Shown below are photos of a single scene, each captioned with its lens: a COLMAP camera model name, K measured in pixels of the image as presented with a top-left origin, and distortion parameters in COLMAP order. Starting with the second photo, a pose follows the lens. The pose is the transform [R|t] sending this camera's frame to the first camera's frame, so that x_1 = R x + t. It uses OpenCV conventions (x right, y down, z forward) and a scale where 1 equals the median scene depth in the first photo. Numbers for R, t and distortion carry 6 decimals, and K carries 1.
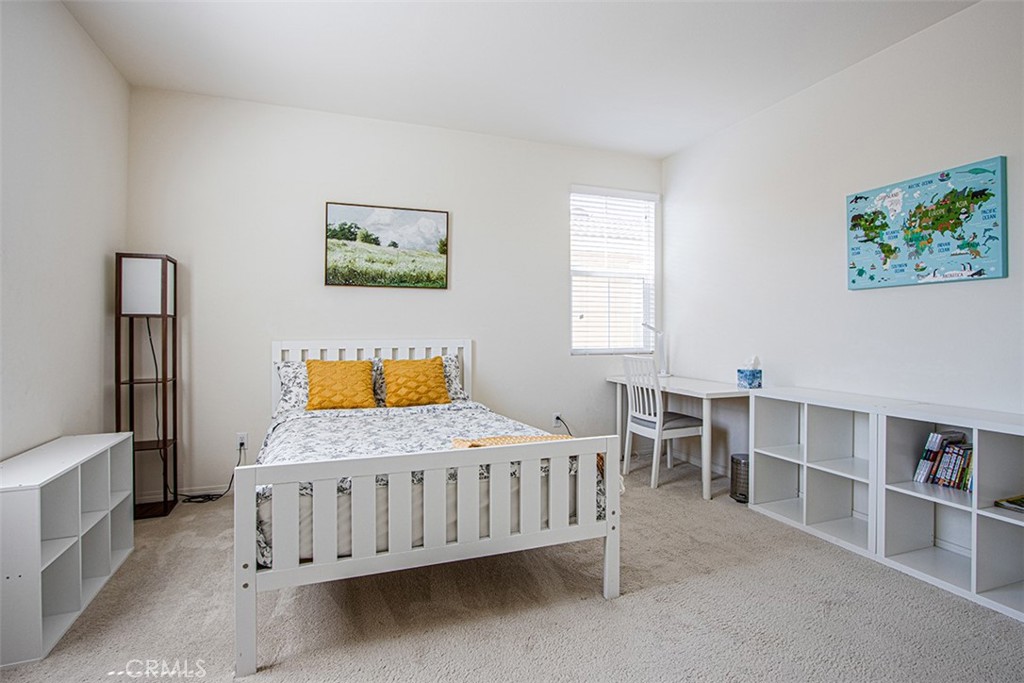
lens RADIAL K [[490.3, 0, 523.9], [0, 490.3, 325.1], [0, 0, 1]] dist [-0.016525, 0.000926]
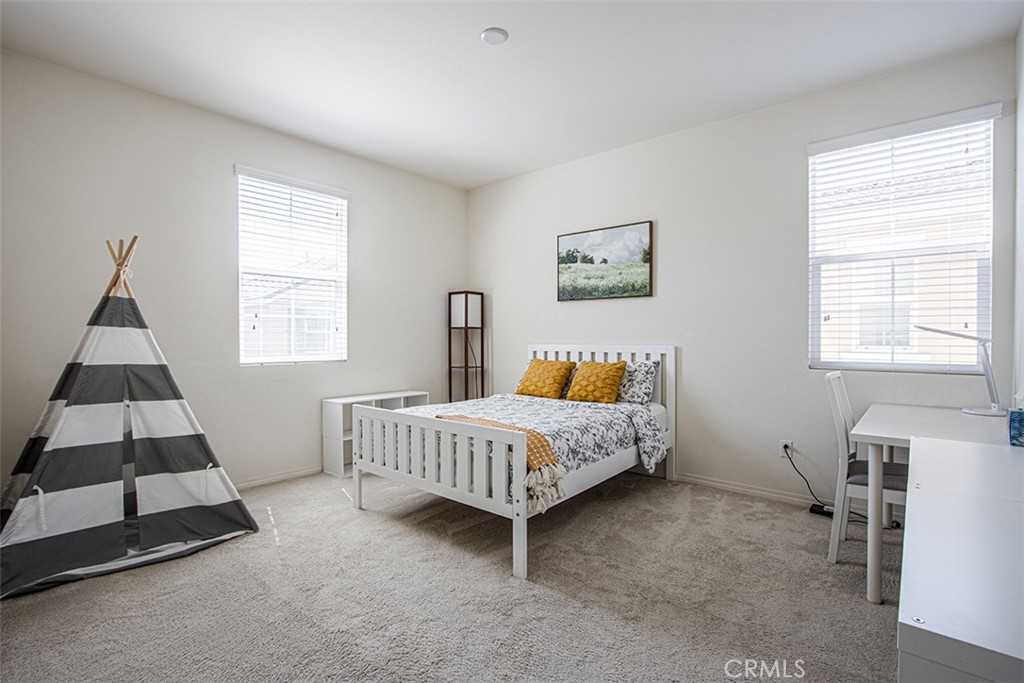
lens RADIAL K [[507.8, 0, 512.0], [0, 507.8, 341.5], [0, 0, 1]] dist [-0.015413, 0.000437]
pose [[0.465859, 0.009012, -0.884813, 0.690234], [0.008683, 0.999853, 0.014756, 0.002817], [0.884817, -0.014557, 0.465712, 0.265099]]
